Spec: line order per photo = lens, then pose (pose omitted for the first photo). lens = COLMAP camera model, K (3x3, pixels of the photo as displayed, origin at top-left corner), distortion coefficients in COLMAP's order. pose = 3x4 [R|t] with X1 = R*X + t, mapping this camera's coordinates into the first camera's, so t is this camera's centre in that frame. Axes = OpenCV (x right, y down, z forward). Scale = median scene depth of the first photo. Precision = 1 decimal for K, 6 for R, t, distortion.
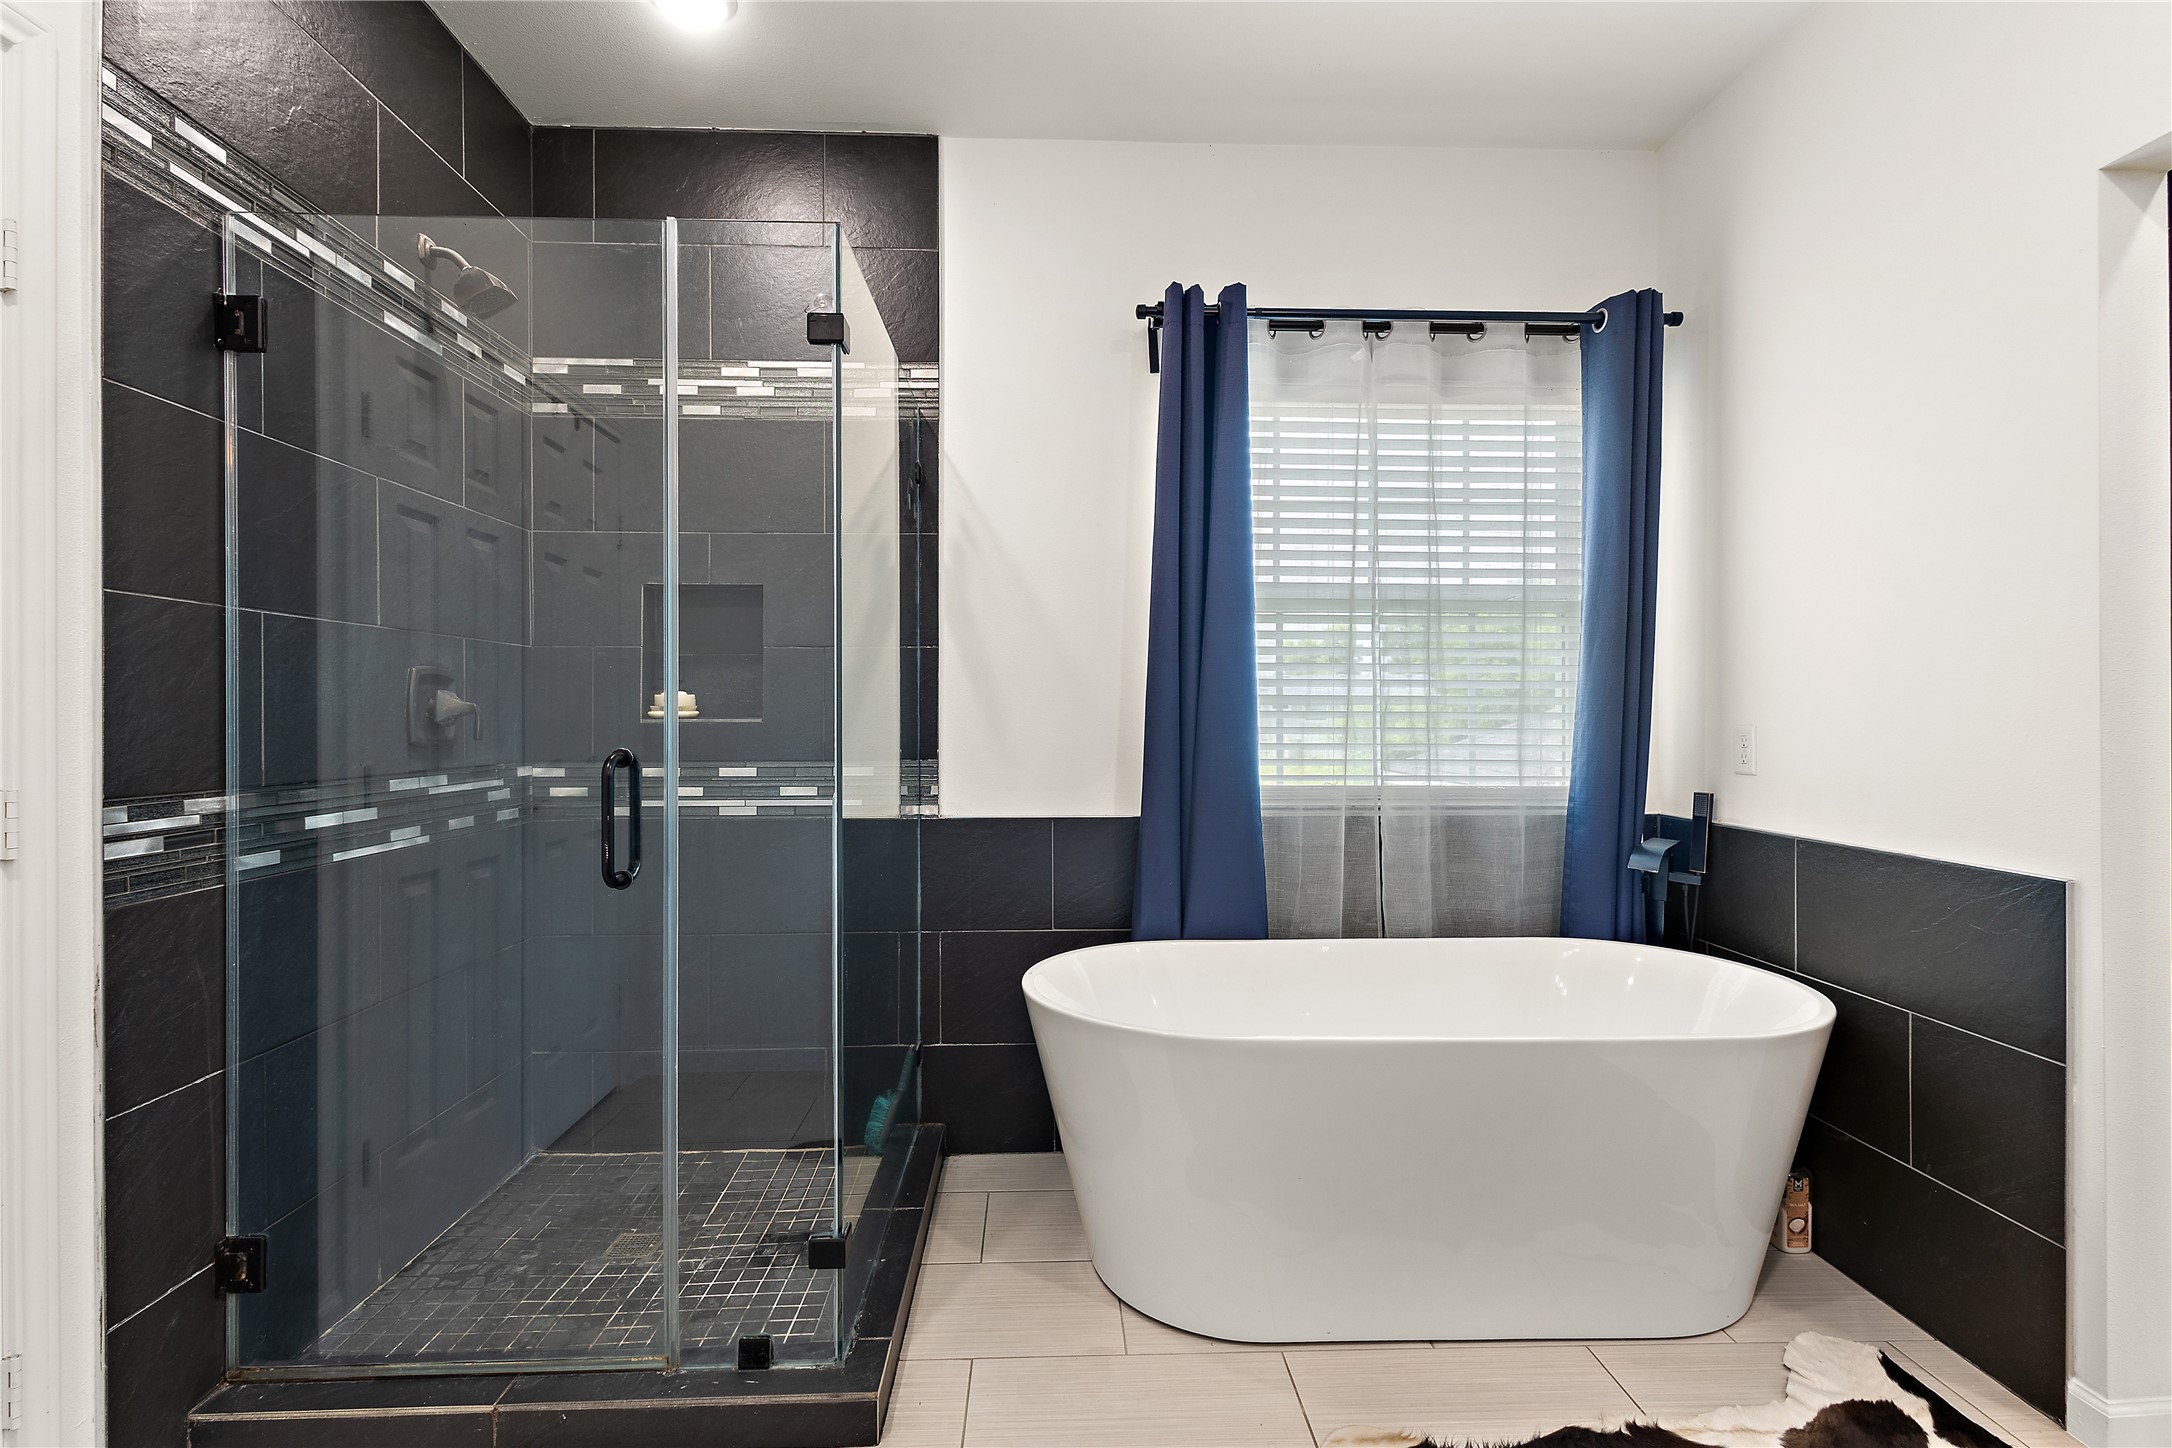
lens RADIAL K [[1008.4, 0, 1087.2], [0, 1008.4, 718.2], [0, 0, 1]] dist [0.006080, -0.000708]
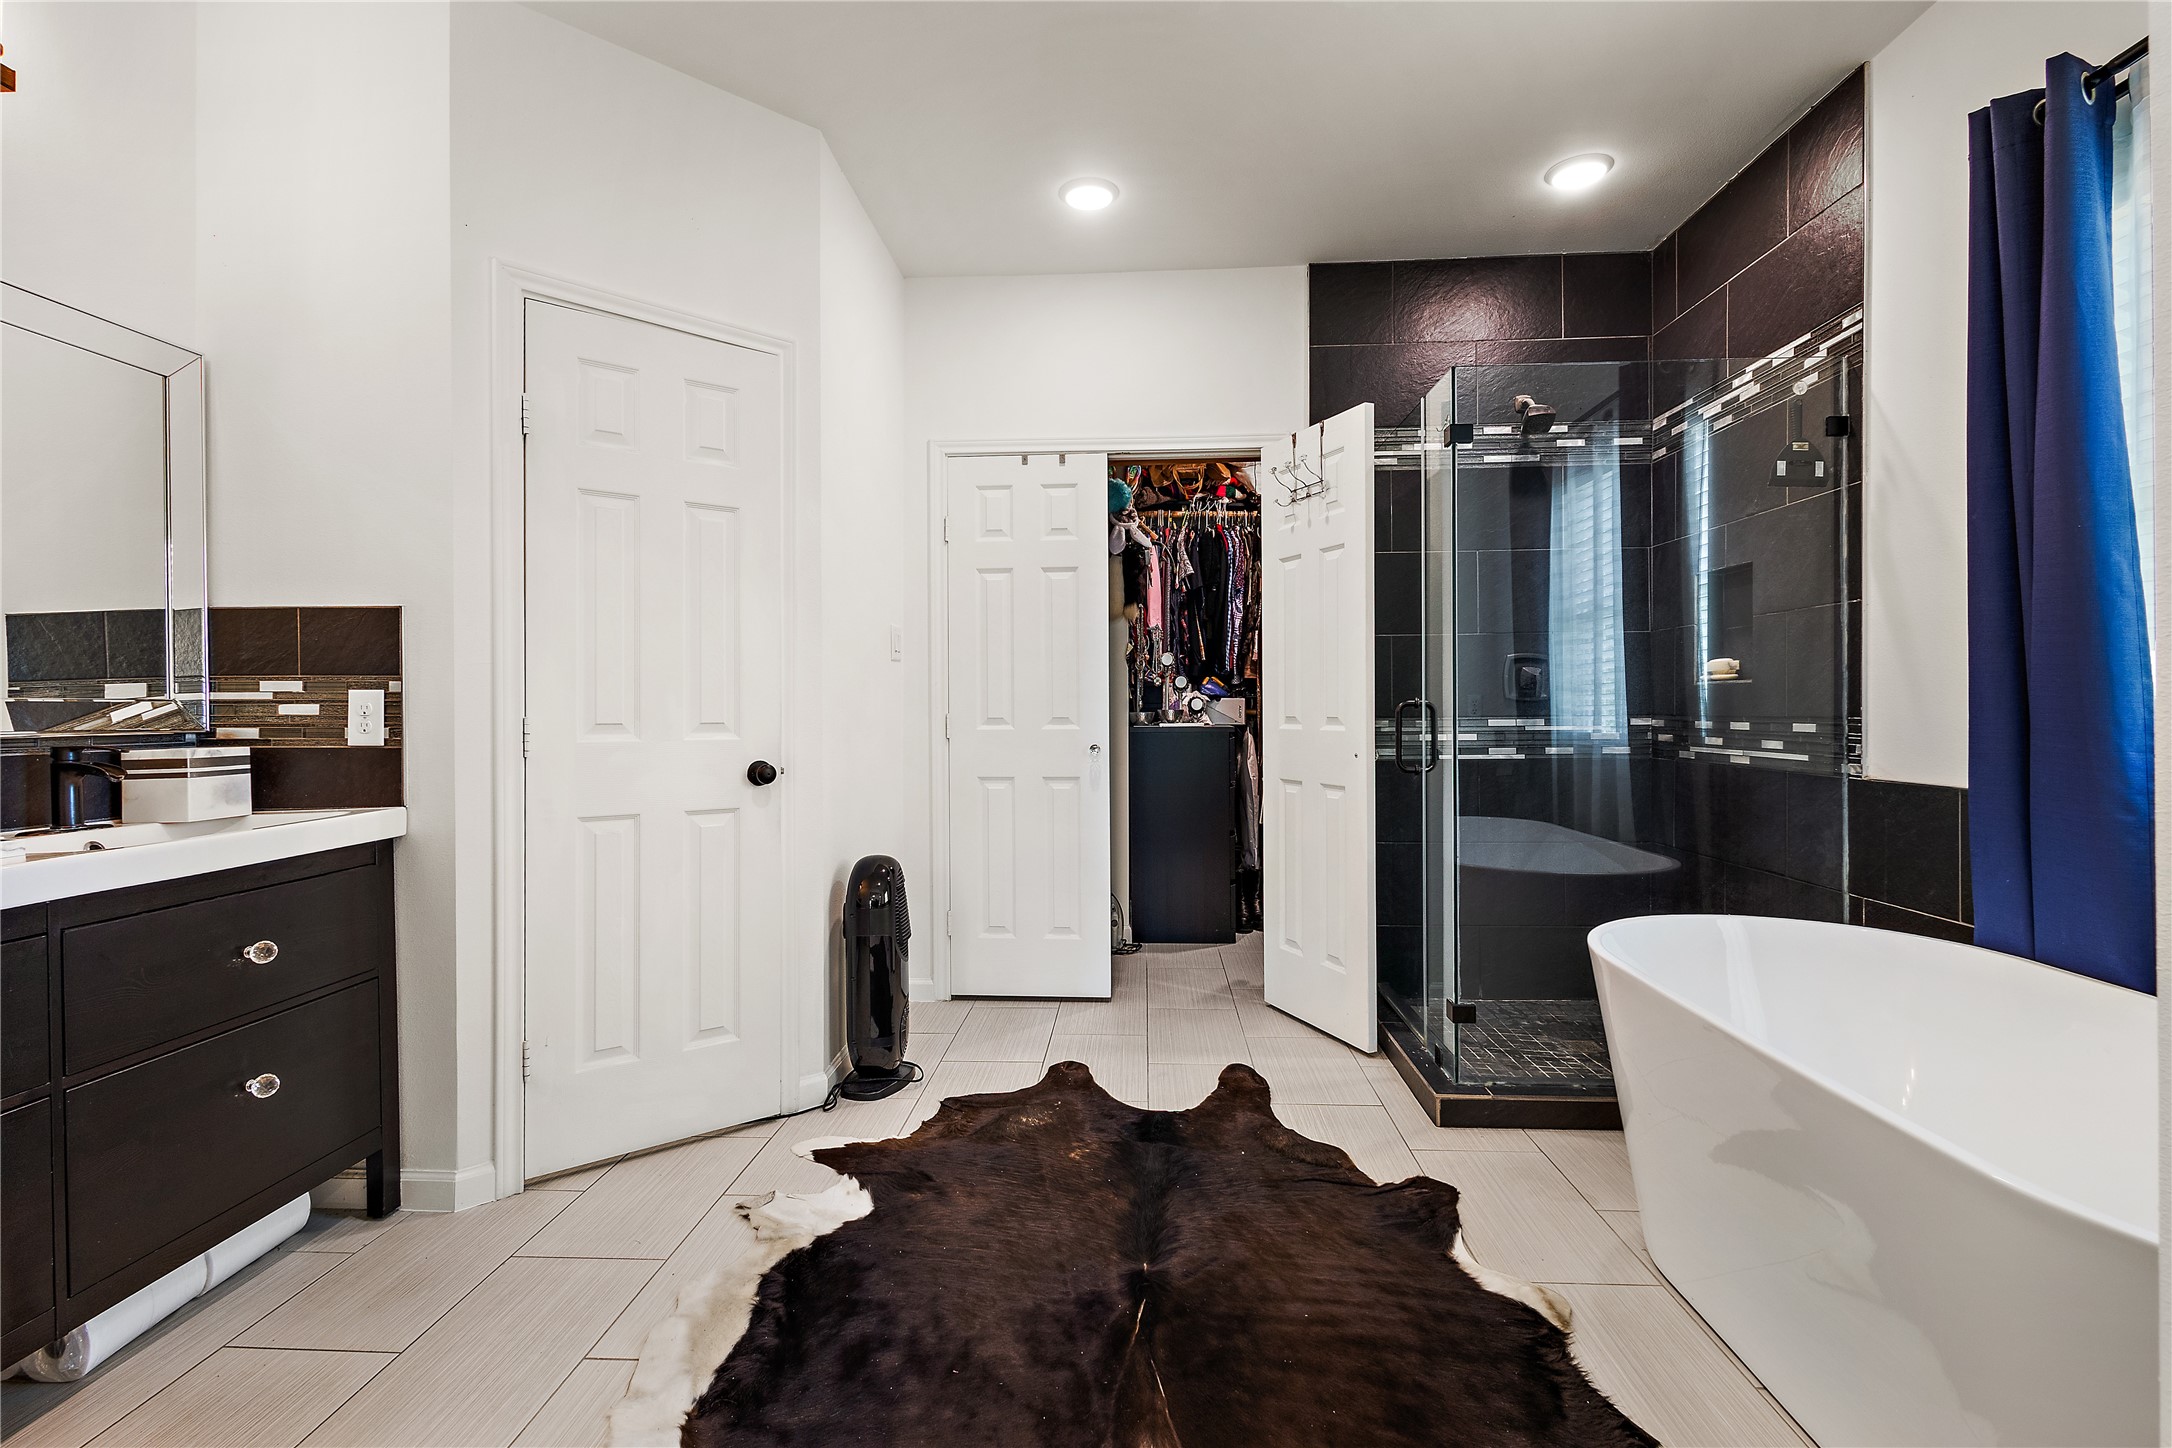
lens RADIAL K [[1008.4, 0, 1089.5], [0, 1008.4, 706.6], [0, 0, 1]] dist [0.006080, -0.000708]
pose [[-0.094619, 0.001313, -0.995513, 0.884398], [-0.000377, 0.999999, 0.001355, 0.029724], [0.995514, 0.000504, -0.094618, 0.366564]]
